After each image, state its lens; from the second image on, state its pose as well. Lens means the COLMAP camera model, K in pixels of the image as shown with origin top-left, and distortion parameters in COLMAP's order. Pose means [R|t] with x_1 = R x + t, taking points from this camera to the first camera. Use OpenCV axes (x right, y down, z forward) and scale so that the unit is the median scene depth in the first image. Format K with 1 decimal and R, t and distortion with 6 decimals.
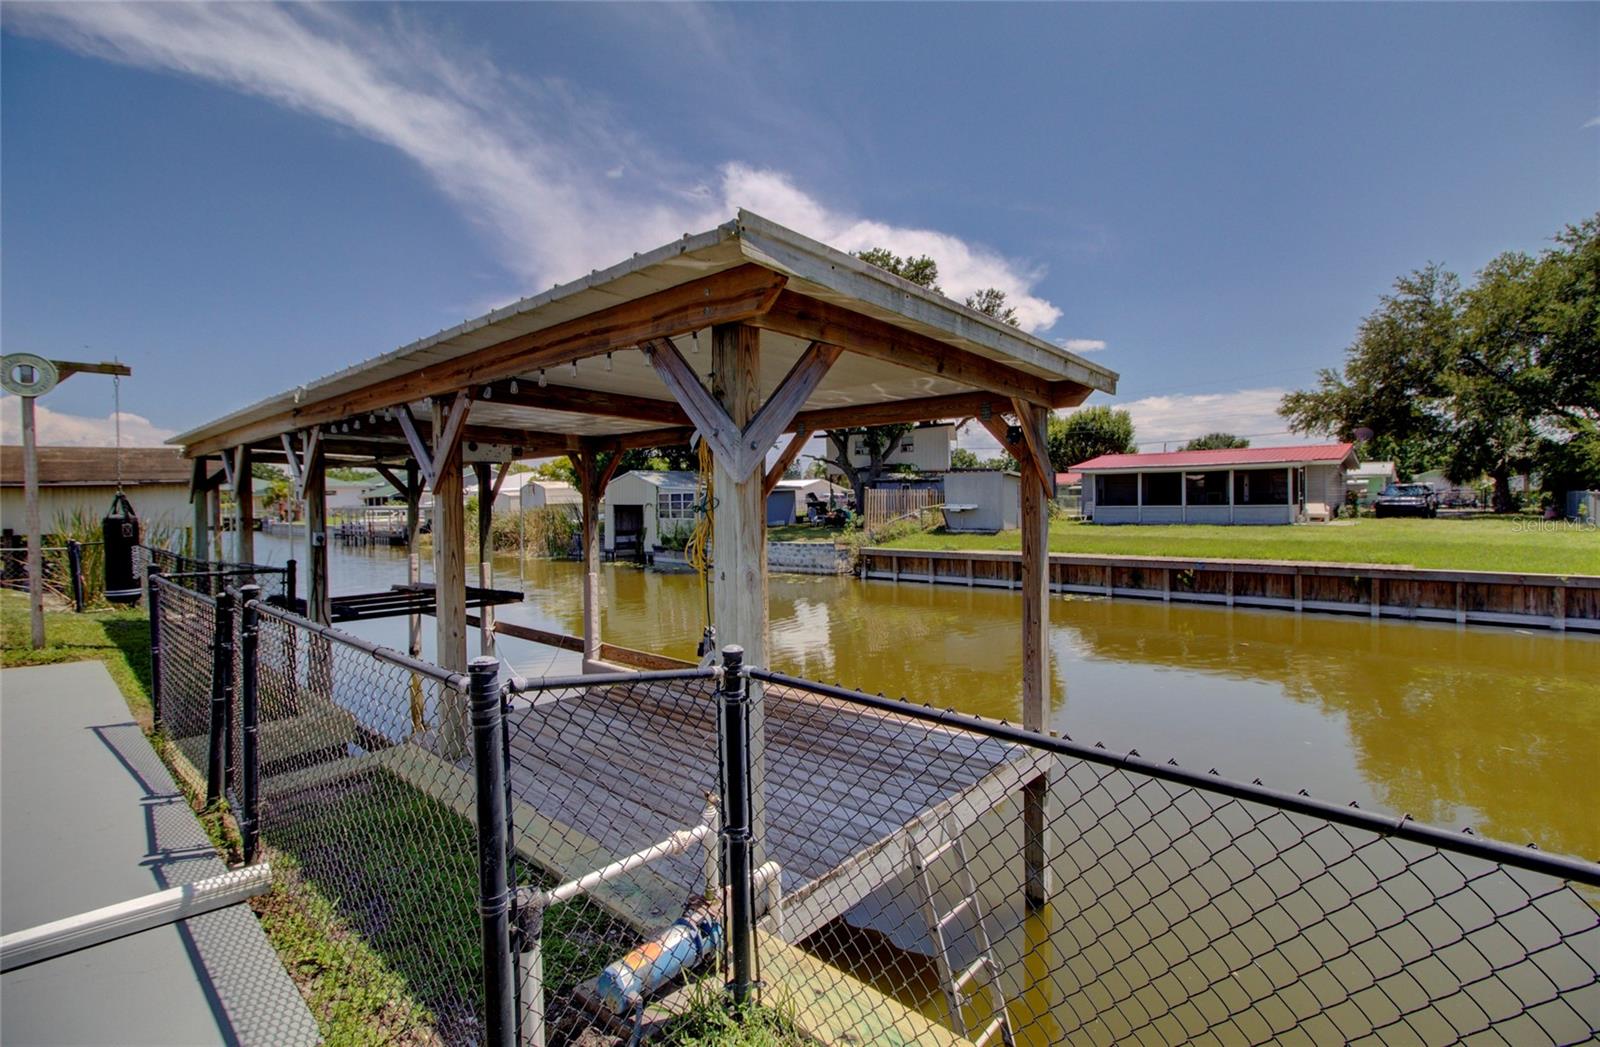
lens RADIAL K [[719.4, 0, 804.1], [0, 719.4, 517.3], [0, 0, 1]] dist [0.000927, 0.000883]
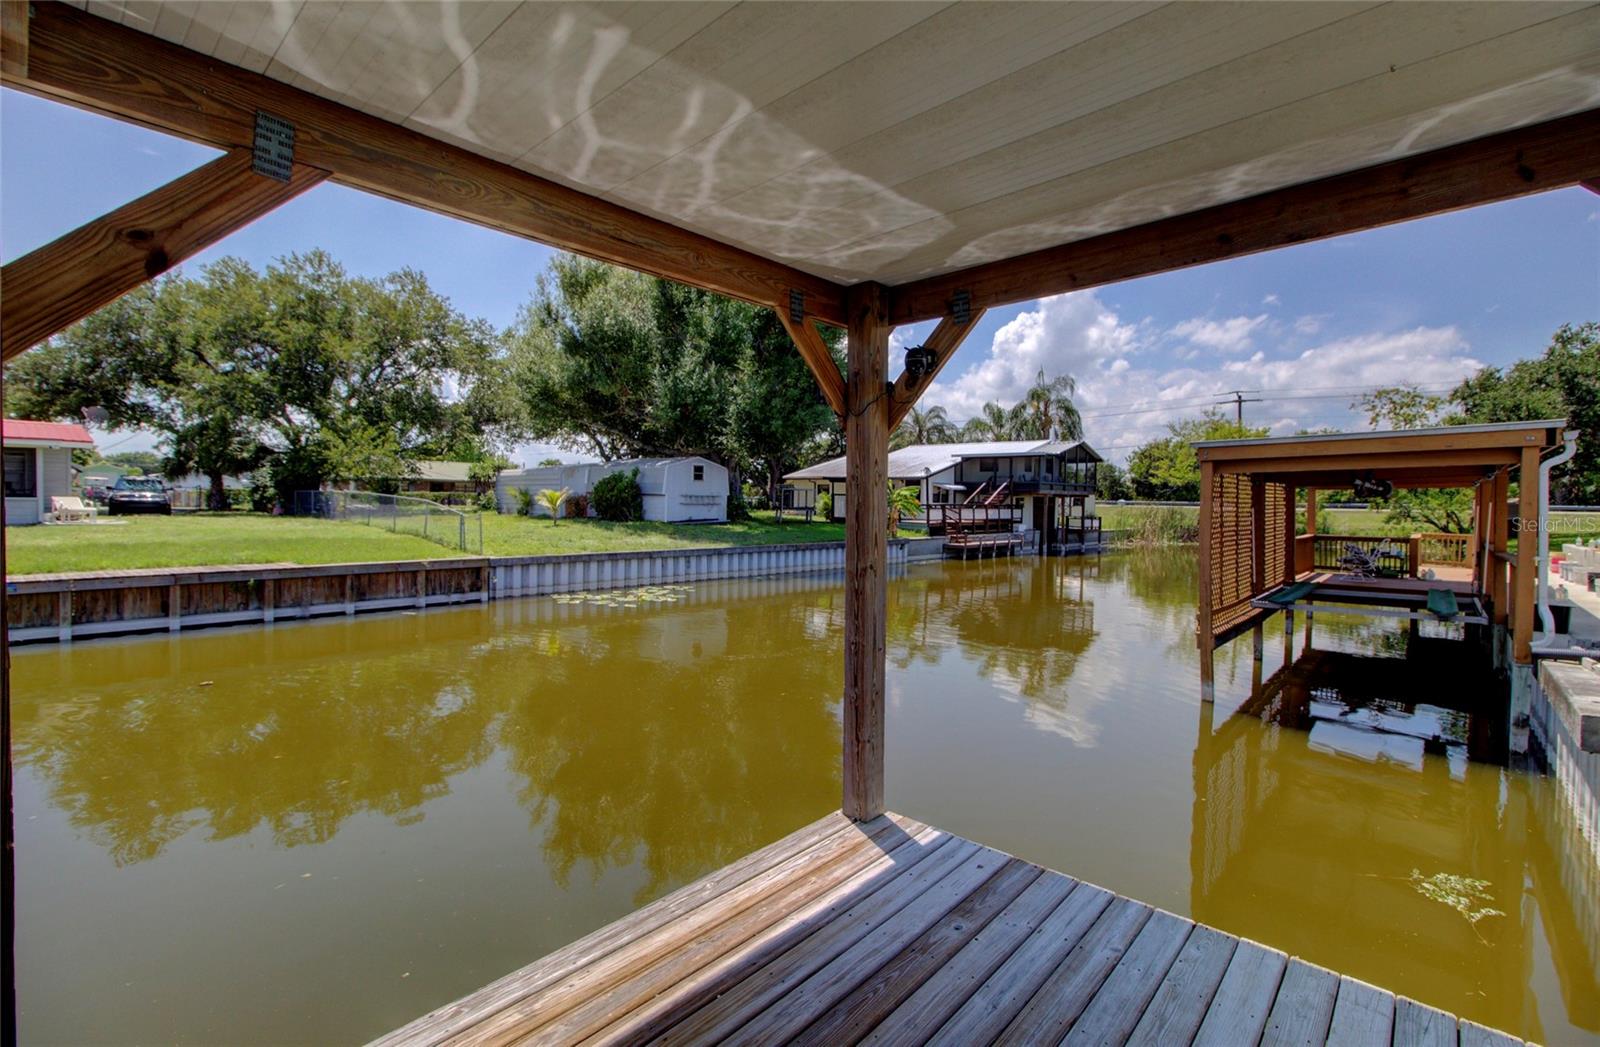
lens RADIAL K [[719.1, 0, 817.4], [0, 719.1, 522.1], [0, 0, 1]] dist [-0.001952, 0.000211]
pose [[-0.000198, -0.013901, 0.999903, -0.056065], [0.007196, 0.999877, 0.013902, 0.002940], [-0.999974, 0.007198, -0.000098, 0.169996]]
